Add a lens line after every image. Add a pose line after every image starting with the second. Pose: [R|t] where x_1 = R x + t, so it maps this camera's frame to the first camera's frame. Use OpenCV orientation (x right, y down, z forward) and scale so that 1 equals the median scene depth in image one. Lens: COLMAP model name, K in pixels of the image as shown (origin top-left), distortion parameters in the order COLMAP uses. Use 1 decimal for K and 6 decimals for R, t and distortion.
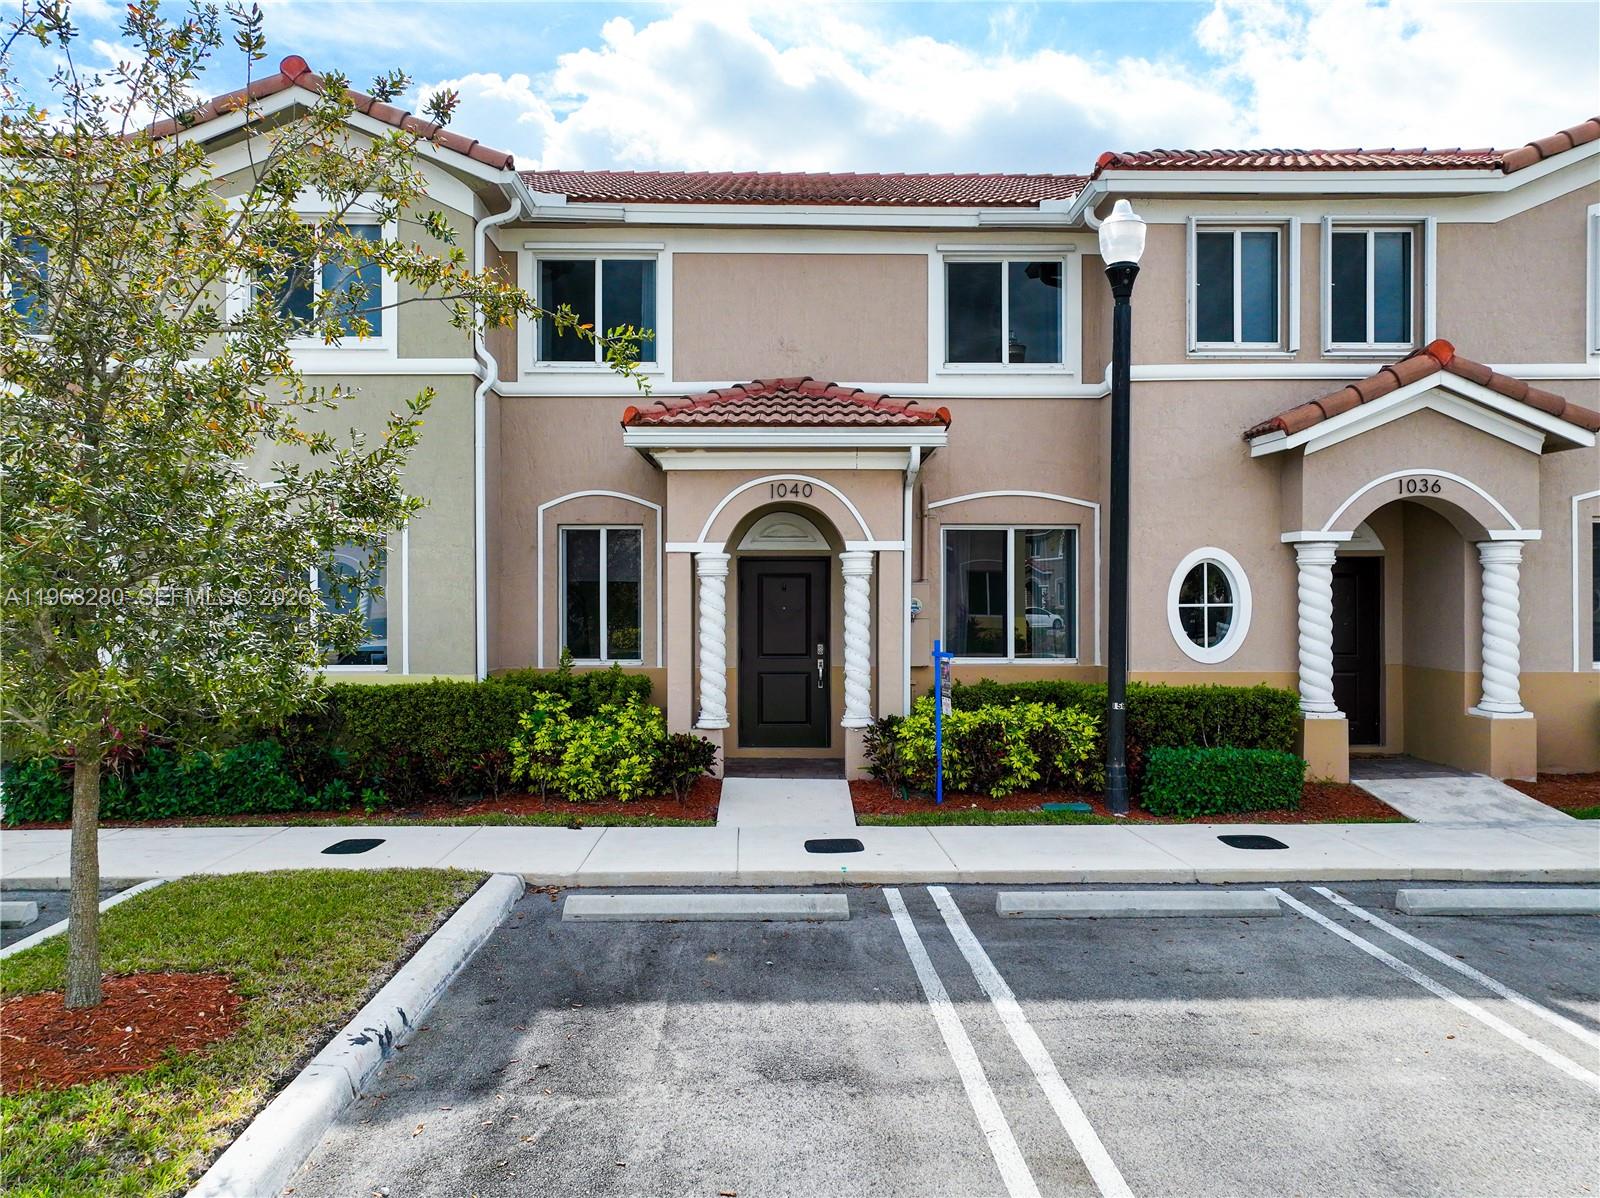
lens RADIAL K [[1125.2, 0, 800.0], [0, 1125.2, 599.0], [0, 0, 1]] dist [0.001953, -0.000843]
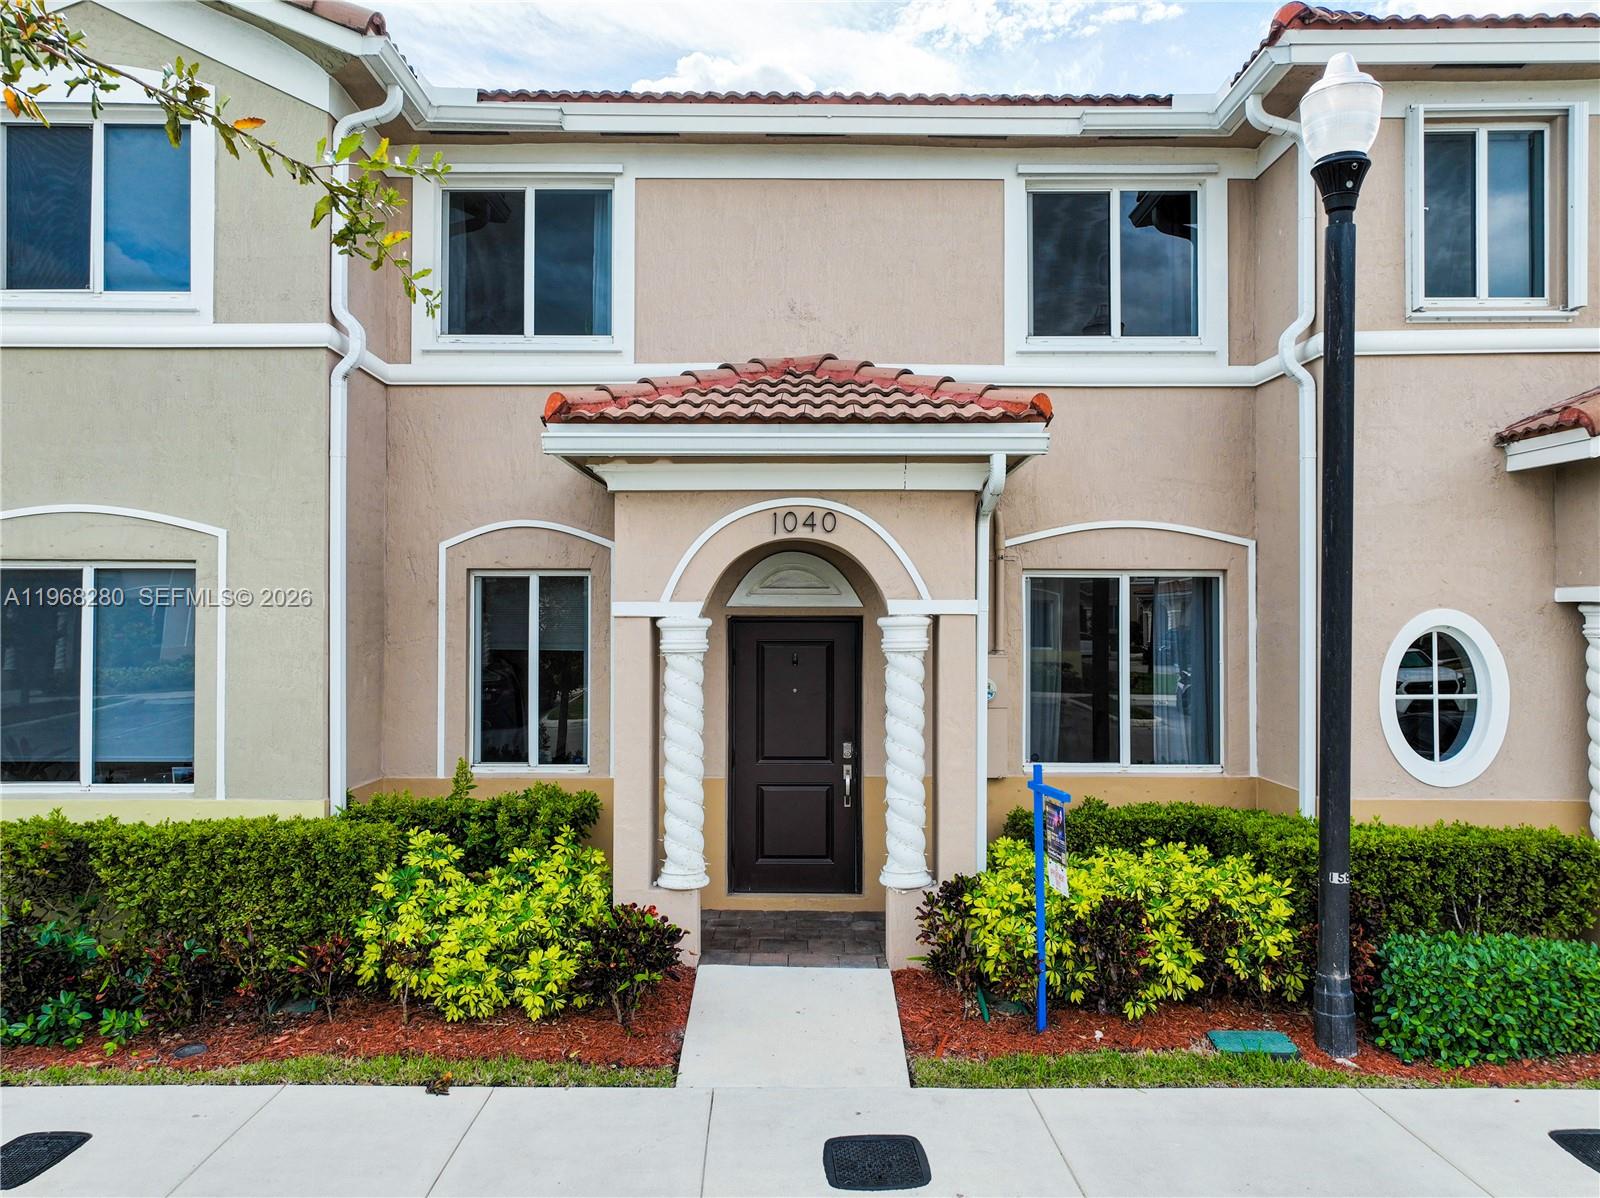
lens RADIAL K [[1125.2, 0, 800.0], [0, 1125.2, 599.0], [0, 0, 1]] dist [0.001953, -0.000843]
pose [[0.999834, 0.001962, -0.018116, 0.001589], [-0.002276, 0.999848, -0.017310, -0.040563], [0.018080, 0.017348, 0.999686, 0.347390]]
